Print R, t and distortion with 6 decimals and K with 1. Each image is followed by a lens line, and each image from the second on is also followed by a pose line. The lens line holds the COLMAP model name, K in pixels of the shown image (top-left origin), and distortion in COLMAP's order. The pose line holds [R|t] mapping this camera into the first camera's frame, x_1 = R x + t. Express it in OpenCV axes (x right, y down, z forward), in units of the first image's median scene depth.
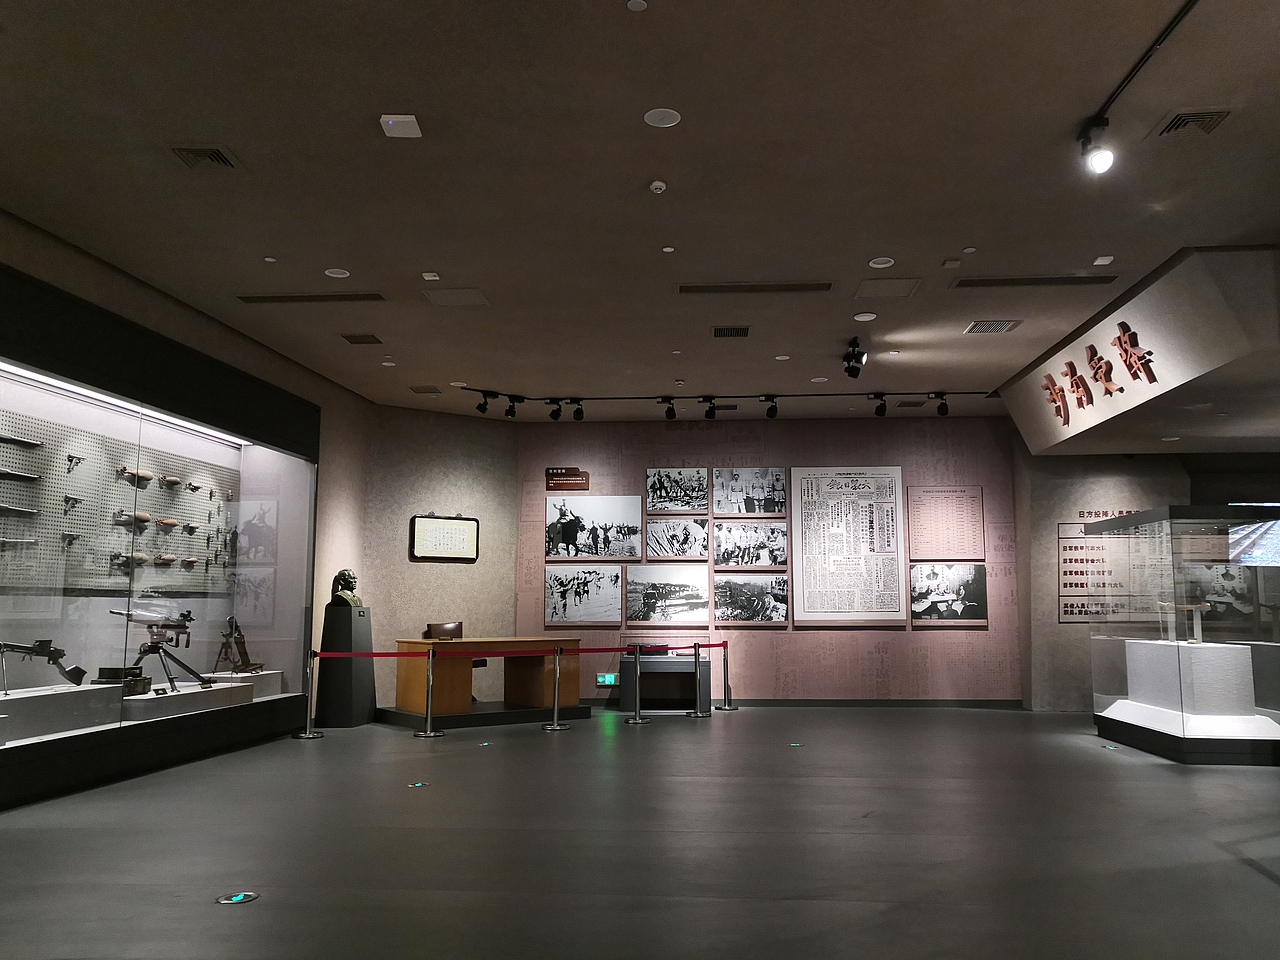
lens RADIAL K [[991.2, 0, 636.5], [0, 991.2, 479.6], [0, 0, 1]] dist [0.003313, -0.020882]
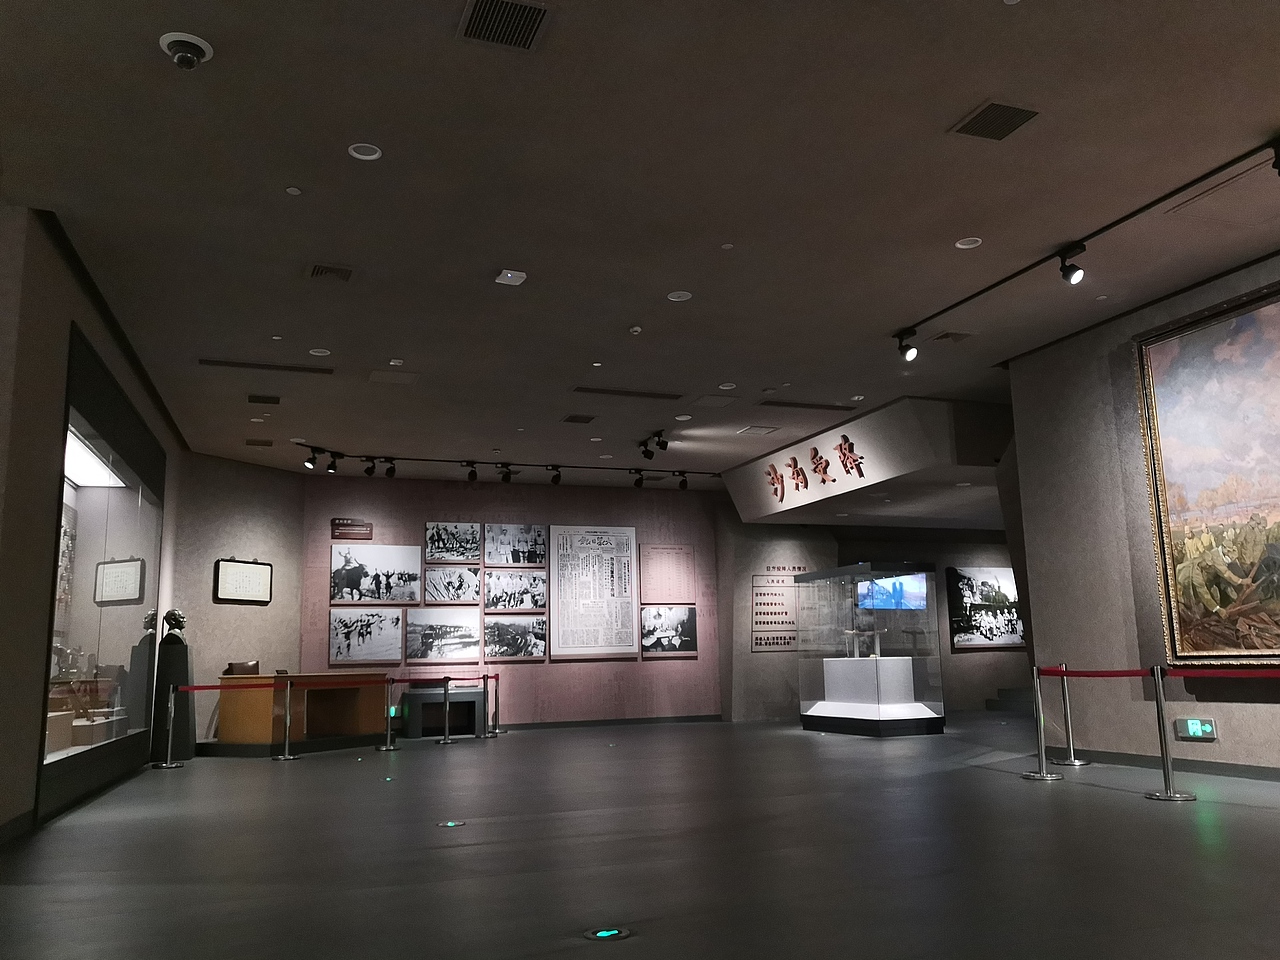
lens RADIAL K [[991.2, 0, 643.2], [0, 991.2, 481.9], [0, 0, 1]] dist [0.003313, -0.020882]
pose [[0.911778, 0.051741, 0.407411, -0.234448], [-0.029405, 0.997711, -0.060902, 0.004979], [-0.409630, 0.043549, 0.911212, -0.131661]]
